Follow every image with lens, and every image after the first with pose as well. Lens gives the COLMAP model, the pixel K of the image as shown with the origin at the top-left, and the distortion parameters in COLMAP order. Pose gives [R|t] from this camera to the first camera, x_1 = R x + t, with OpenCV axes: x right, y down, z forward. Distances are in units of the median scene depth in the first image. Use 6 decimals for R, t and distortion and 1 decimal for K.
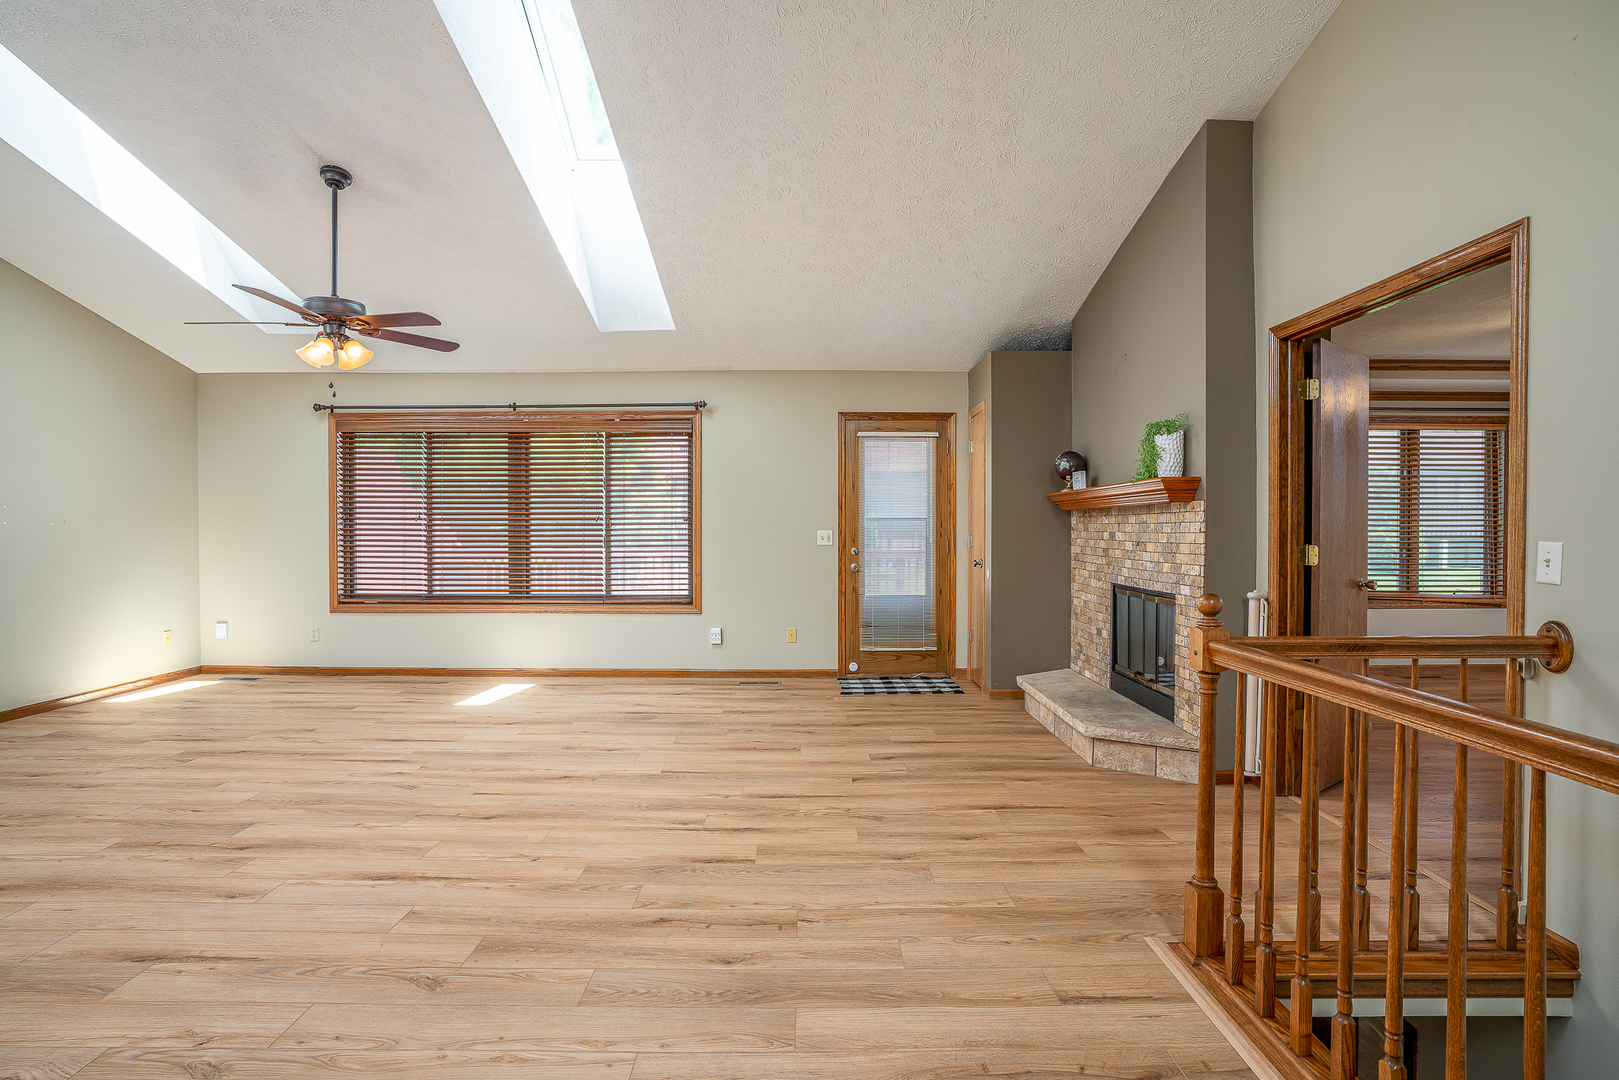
lens RADIAL K [[795.8, 0, 809.5], [0, 795.8, 540.0], [0, 0, 1]] dist [0.000985, 0.000140]
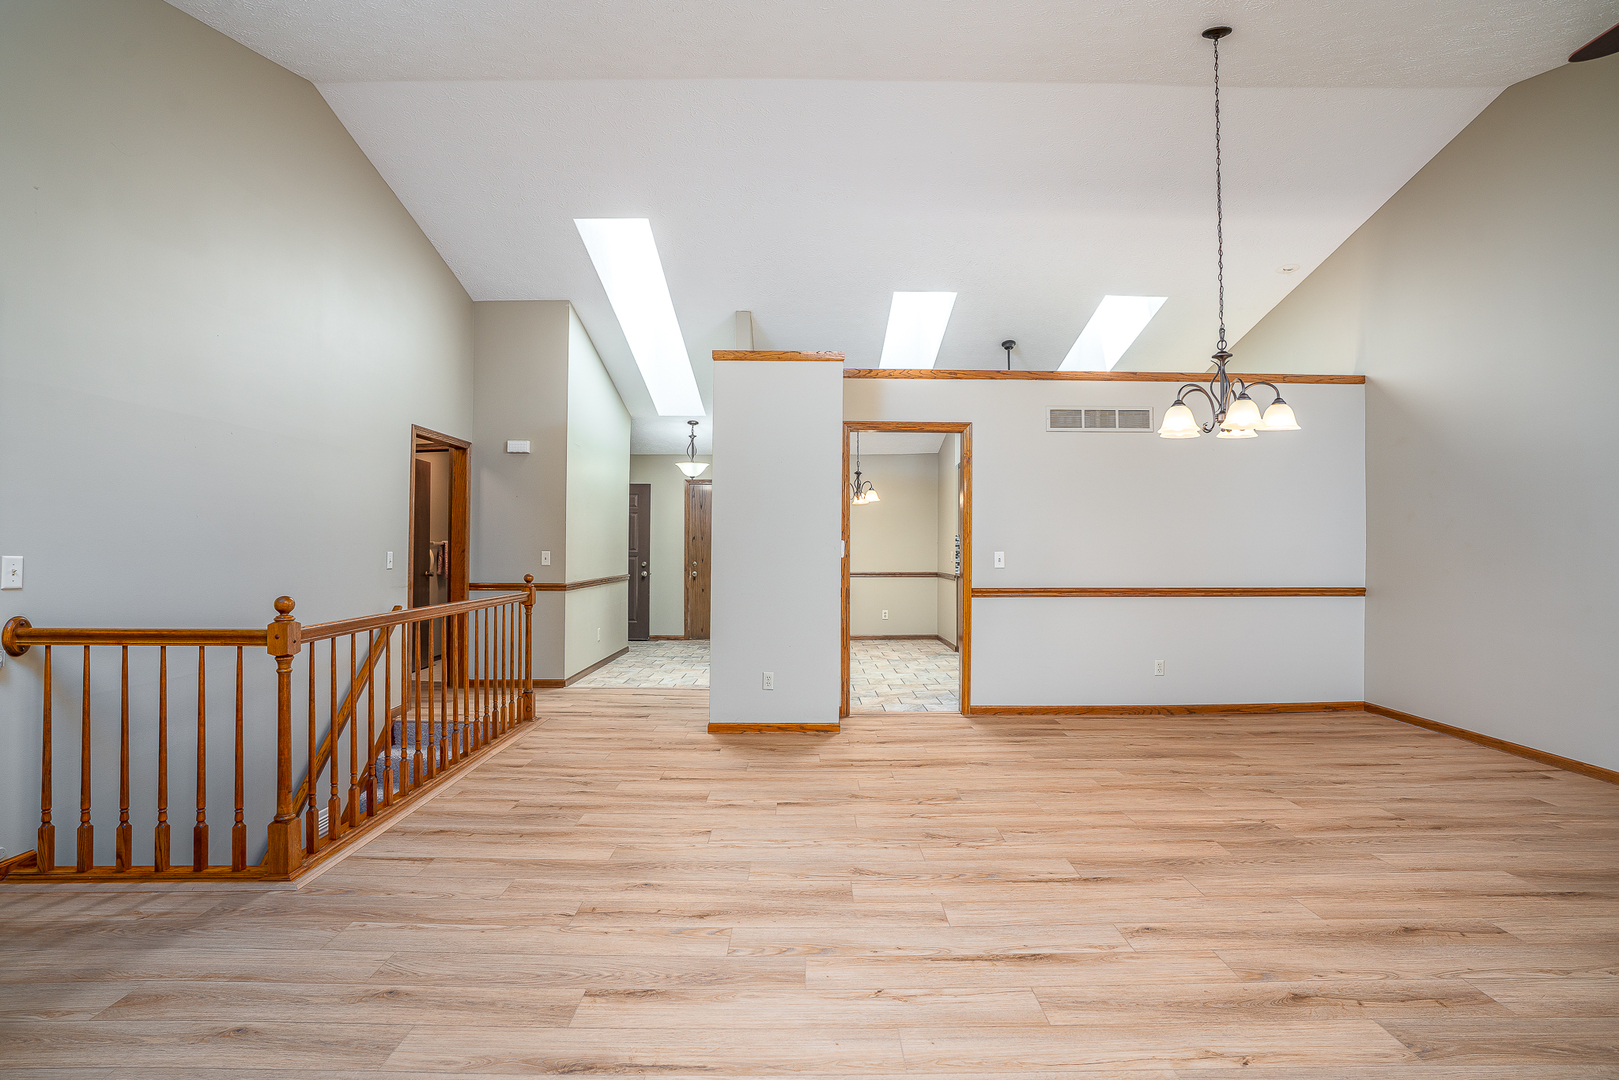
lens RADIAL K [[782.4, 0, 827.4], [0, 782.4, 538.2], [0, 0, 1]] dist [-0.056195, 0.020518]
pose [[-0.999759, -0.002052, -0.021869, -0.334467], [-0.002142, 0.999989, 0.004110, -0.033597], [0.021860, 0.004156, -0.999752, 2.058098]]
